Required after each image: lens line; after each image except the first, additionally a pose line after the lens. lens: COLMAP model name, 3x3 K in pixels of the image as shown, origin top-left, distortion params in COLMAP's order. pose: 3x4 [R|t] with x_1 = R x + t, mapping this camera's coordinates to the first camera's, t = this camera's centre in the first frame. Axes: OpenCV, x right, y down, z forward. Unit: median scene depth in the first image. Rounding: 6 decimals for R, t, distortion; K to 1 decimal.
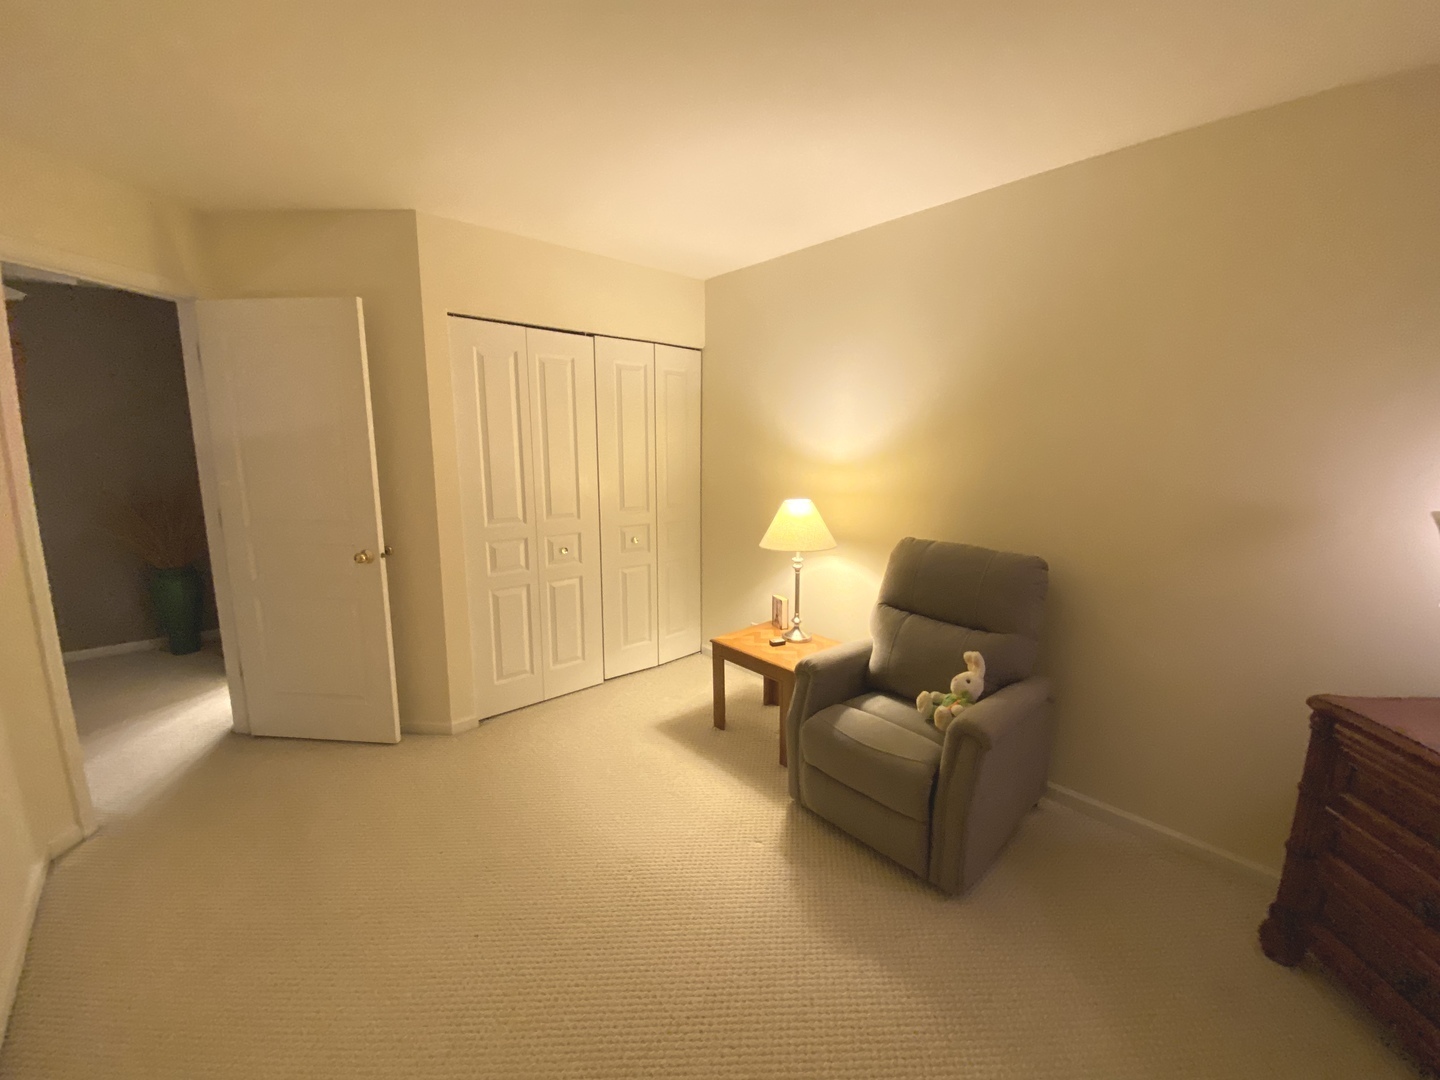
lens RADIAL K [[578.6, 0, 720.0], [0, 578.6, 540.0], [0, 0, 1]] dist [-0.000058, -0.000023]
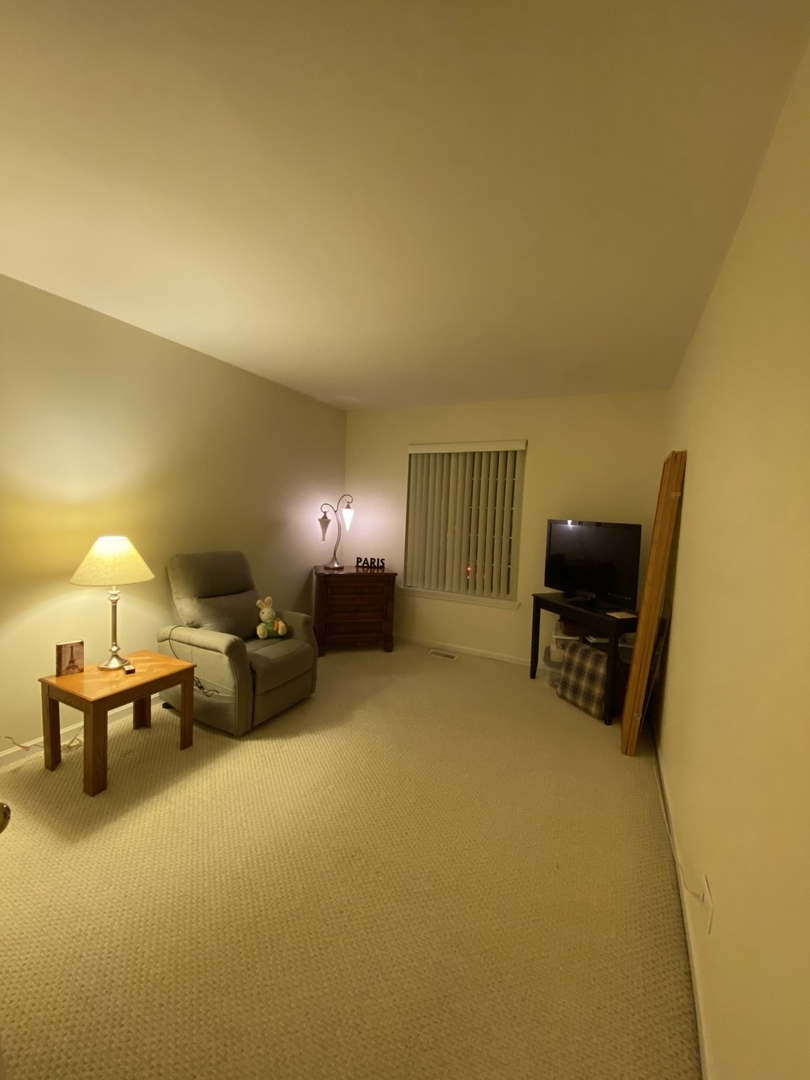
lens RADIAL K [[434.0, 0, 405.0], [0, 434.0, 540.0], [0, 0, 1]] dist [-0.000058, -0.000023]
pose [[-0.384243, -0.076580, 0.920051, -0.830620], [0.102512, 0.986853, 0.124952, -0.111143], [-0.917523, 0.142328, -0.371341, 0.786895]]
